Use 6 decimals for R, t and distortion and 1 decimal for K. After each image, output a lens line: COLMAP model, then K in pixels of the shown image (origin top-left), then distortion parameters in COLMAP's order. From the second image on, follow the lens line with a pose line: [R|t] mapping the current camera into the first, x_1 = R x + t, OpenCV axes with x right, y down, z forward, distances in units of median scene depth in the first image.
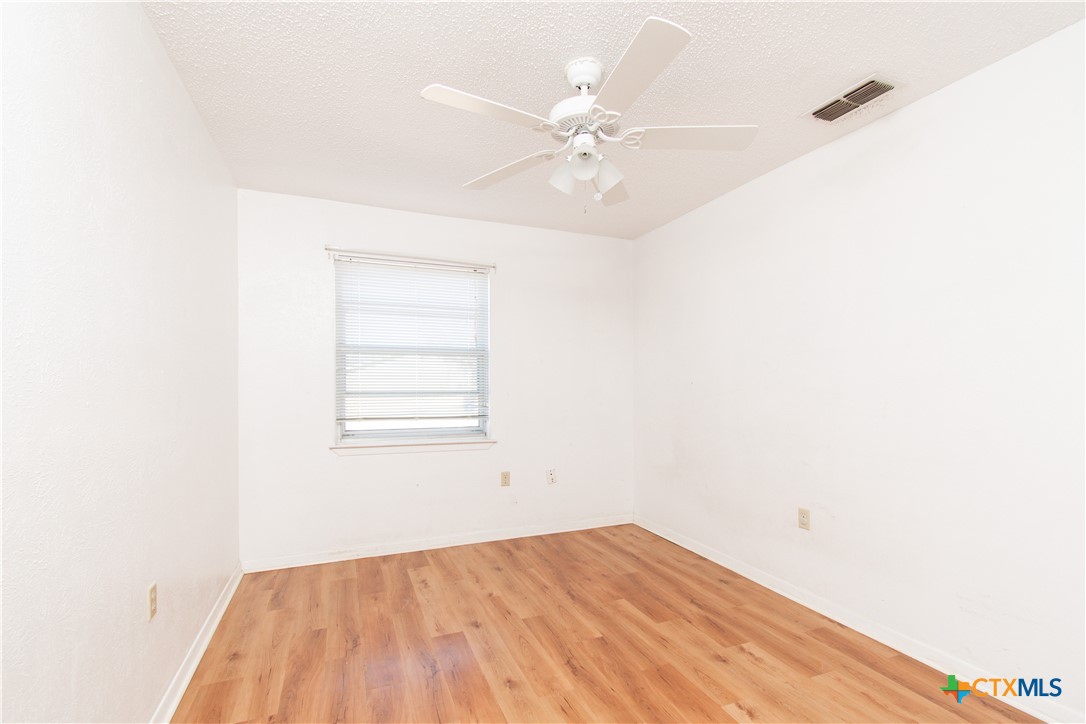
lens RADIAL K [[478.9, 0, 544.8], [0, 478.9, 365.3], [0, 0, 1]] dist [-0.000446, -0.000142]
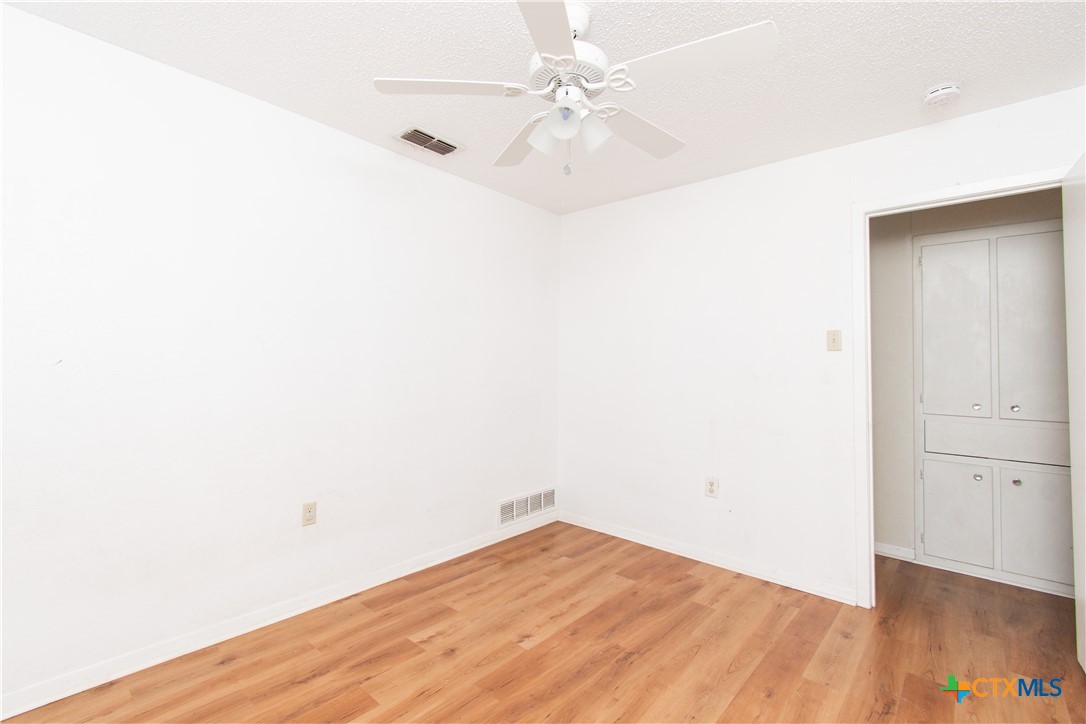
lens RADIAL K [[478.9, 0, 545.6], [0, 478.9, 360.5], [0, 0, 1]] dist [-0.000446, -0.000142]
pose [[-0.422727, 0.005908, 0.906238, -0.537372], [-0.042122, 0.998770, -0.026160, 0.044077], [-0.905278, -0.049231, -0.421958, 1.159015]]
